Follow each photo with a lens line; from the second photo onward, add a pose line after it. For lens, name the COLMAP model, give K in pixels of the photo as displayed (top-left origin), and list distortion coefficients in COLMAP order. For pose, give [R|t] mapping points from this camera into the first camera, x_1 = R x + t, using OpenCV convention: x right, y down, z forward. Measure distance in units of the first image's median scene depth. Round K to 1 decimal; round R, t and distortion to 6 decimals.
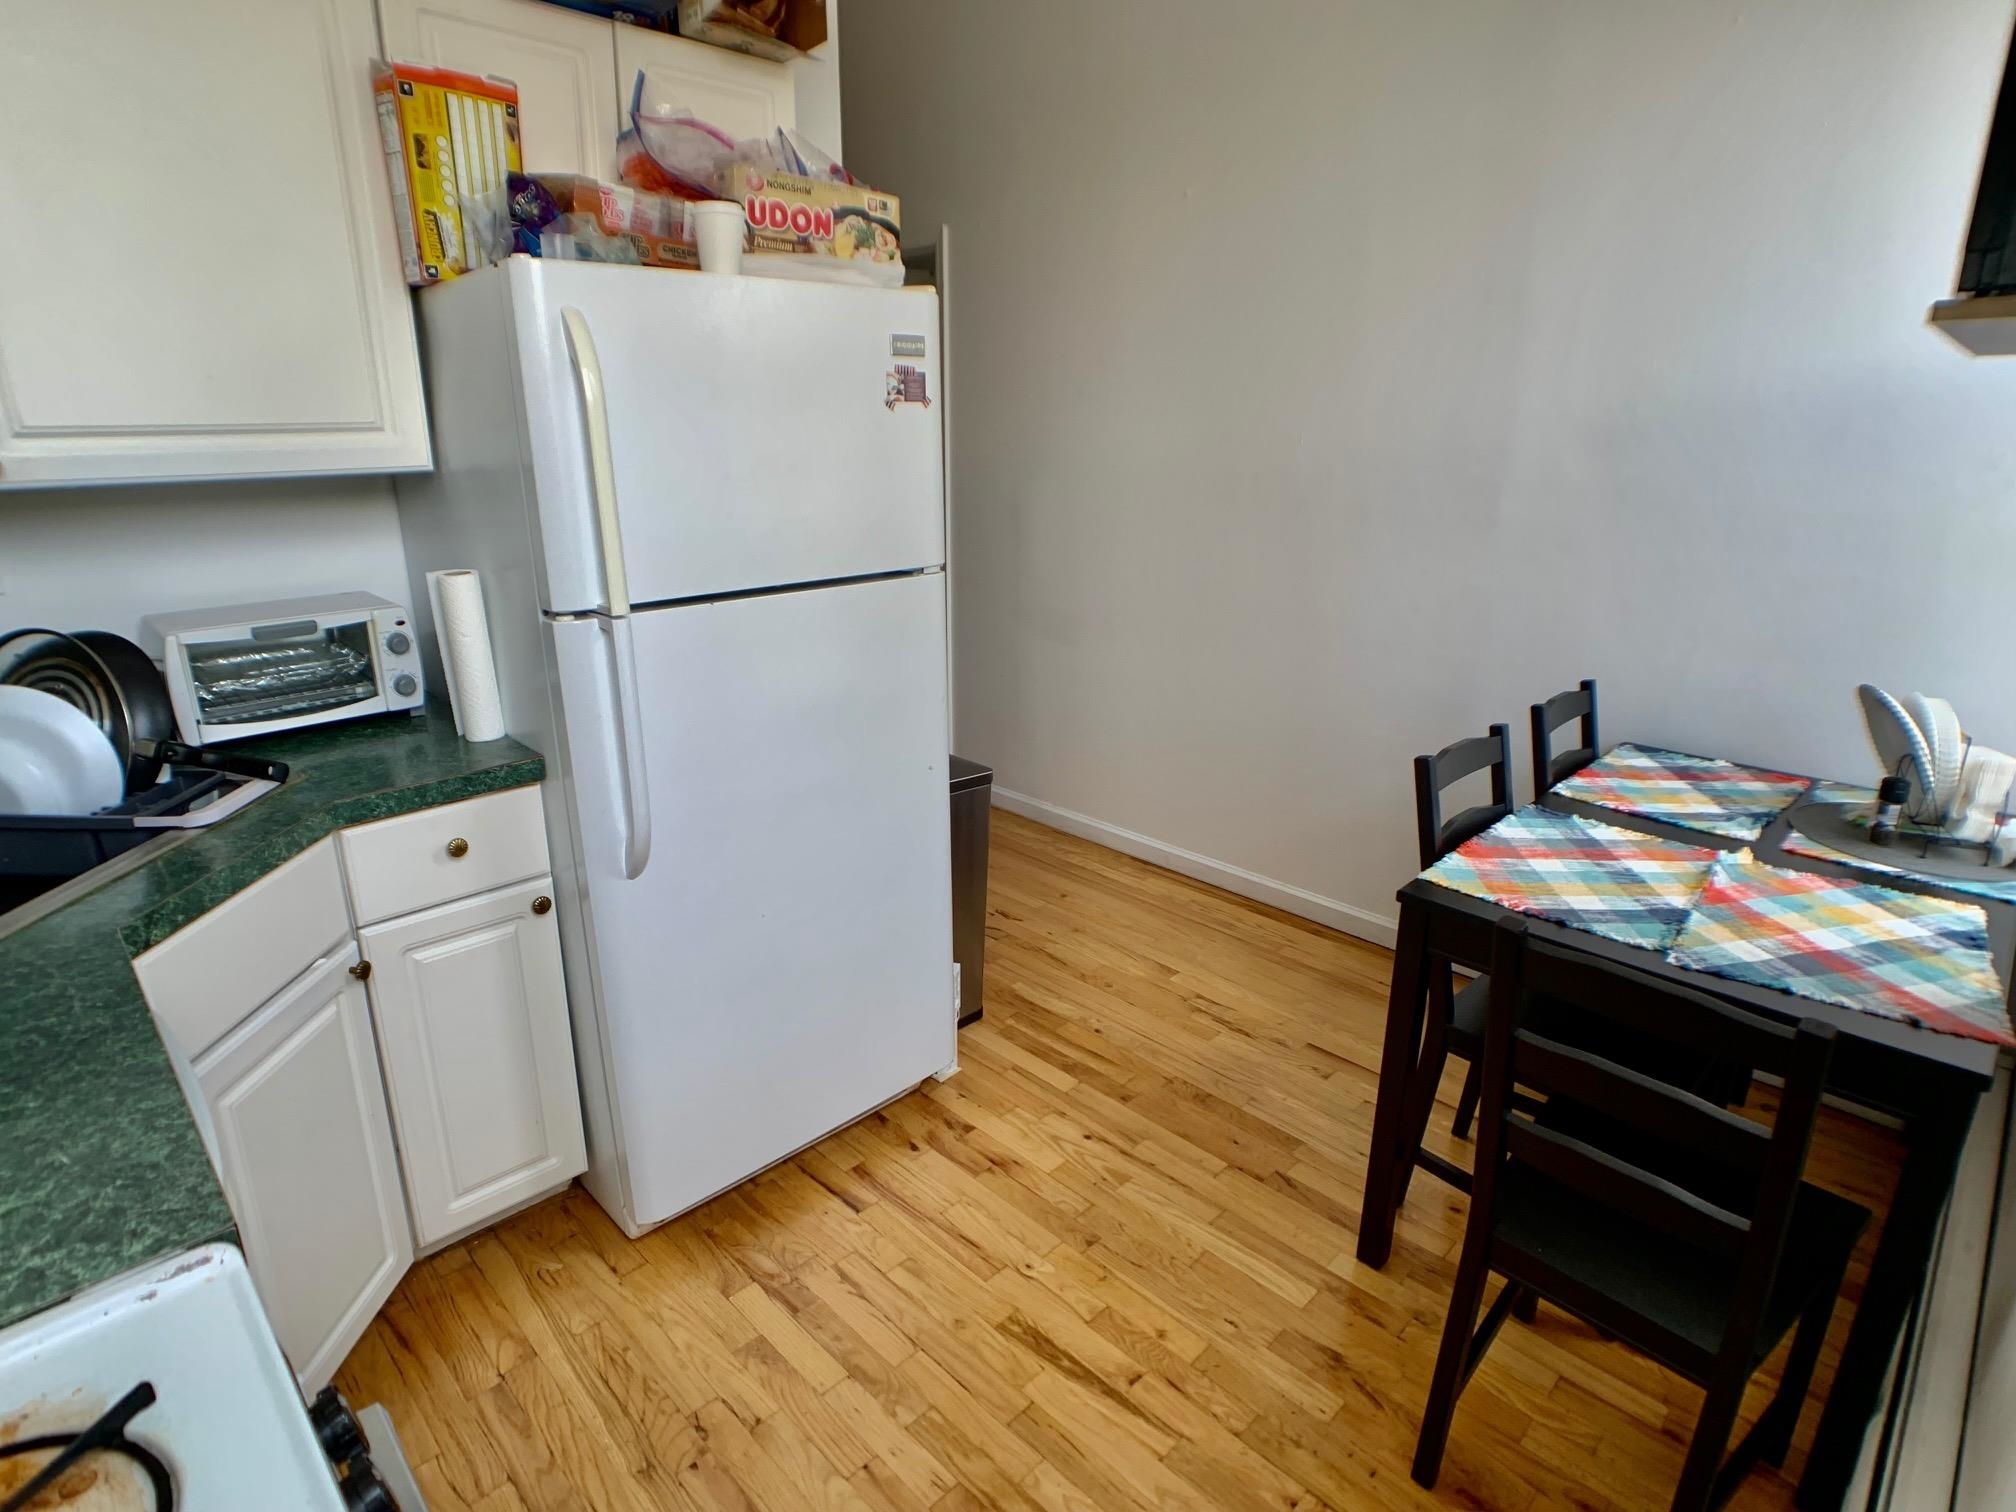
lens RADIAL K [[1044.7, 0, 1013.1], [0, 1044.7, 747.0], [0, 0, 1]] dist [-0.043442, 0.008195]
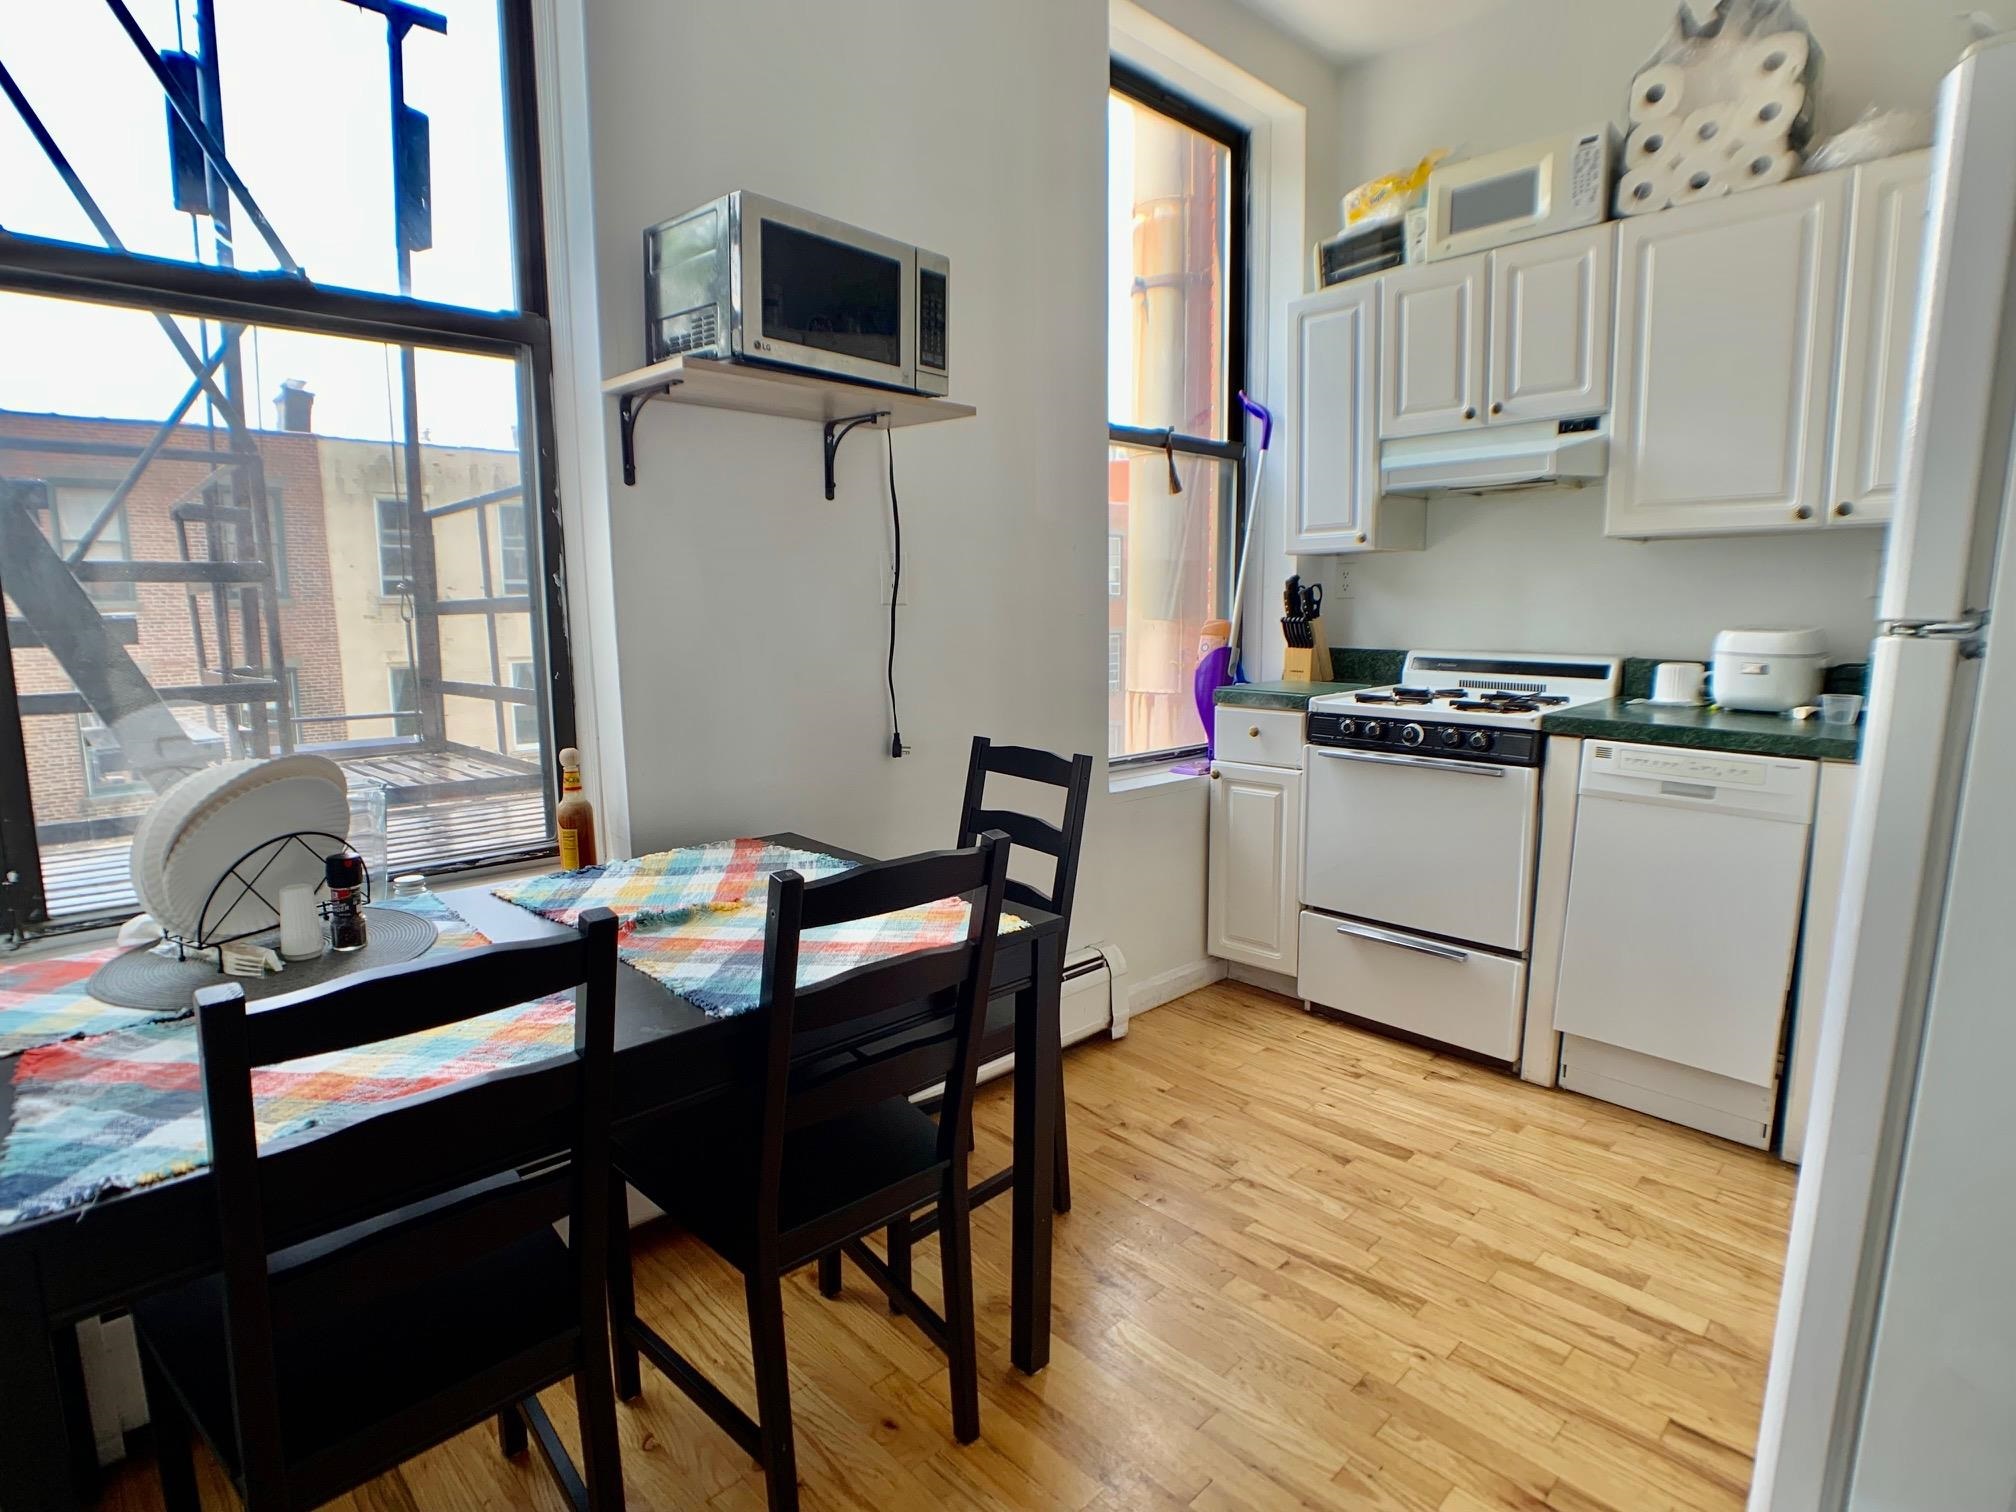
lens RADIAL K [[1044.7, 0, 1017.6], [0, 1044.7, 757.2], [0, 0, 1]] dist [-0.043442, 0.008195]
pose [[-0.999841, -0.008312, 0.015772, 0.383813], [-0.000608, 0.900035, 0.435818, -0.378163], [-0.017818, 0.435739, -0.899897, 1.706986]]
